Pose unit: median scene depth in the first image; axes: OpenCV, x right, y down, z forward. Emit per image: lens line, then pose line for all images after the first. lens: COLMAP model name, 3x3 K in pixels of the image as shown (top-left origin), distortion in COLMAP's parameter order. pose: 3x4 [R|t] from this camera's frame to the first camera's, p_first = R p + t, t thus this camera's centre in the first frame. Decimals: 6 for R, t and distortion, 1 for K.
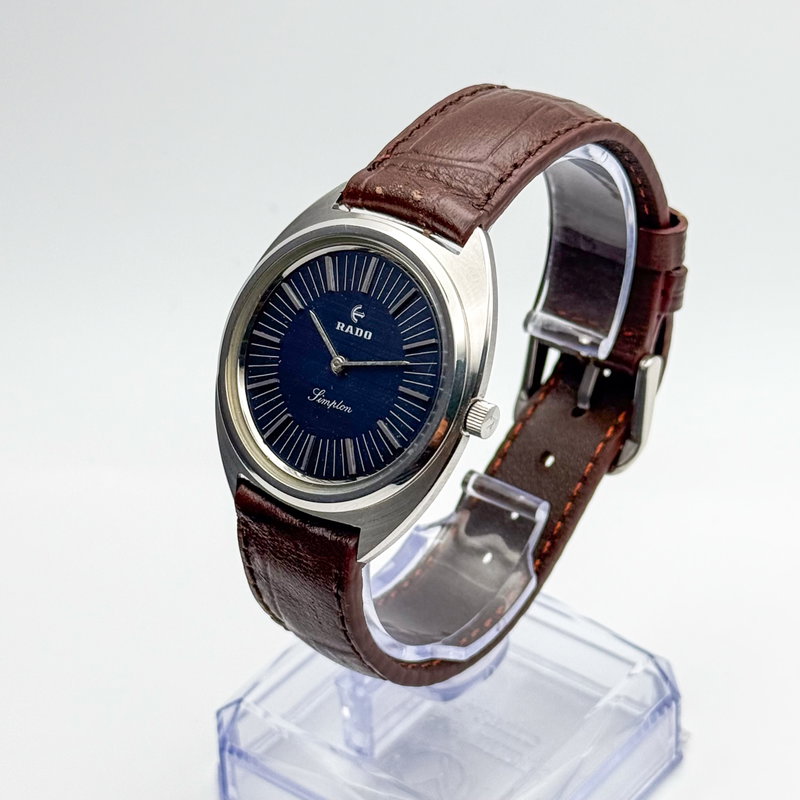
lens RADIAL K [[2283.7, 0, 368.5], [0, 2283.7, 219.7], [0, 0, 1]] dist [-0.553863, 3.255388]
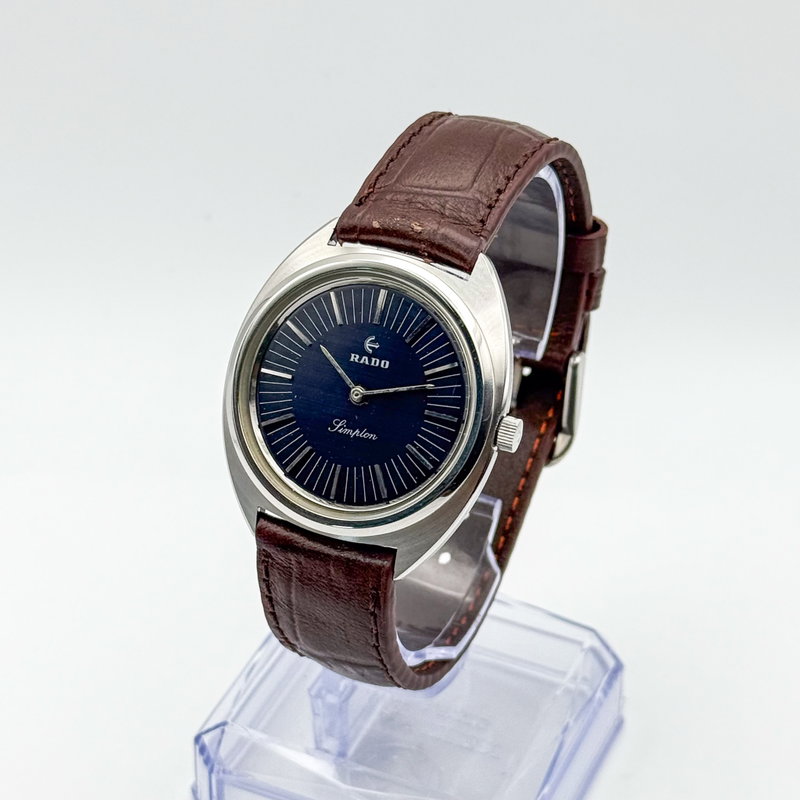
lens RADIAL K [[2283.7, 0, 368.5], [0, 2283.7, 219.7], [0, 0, 1]] dist [-0.553863, 3.255388]
pose [[0.966801, -0.079379, 0.242888, -0.250214], [0.074410, 0.996789, 0.029580, -0.045864], [-0.244456, -0.010525, 0.969603, -0.011129]]
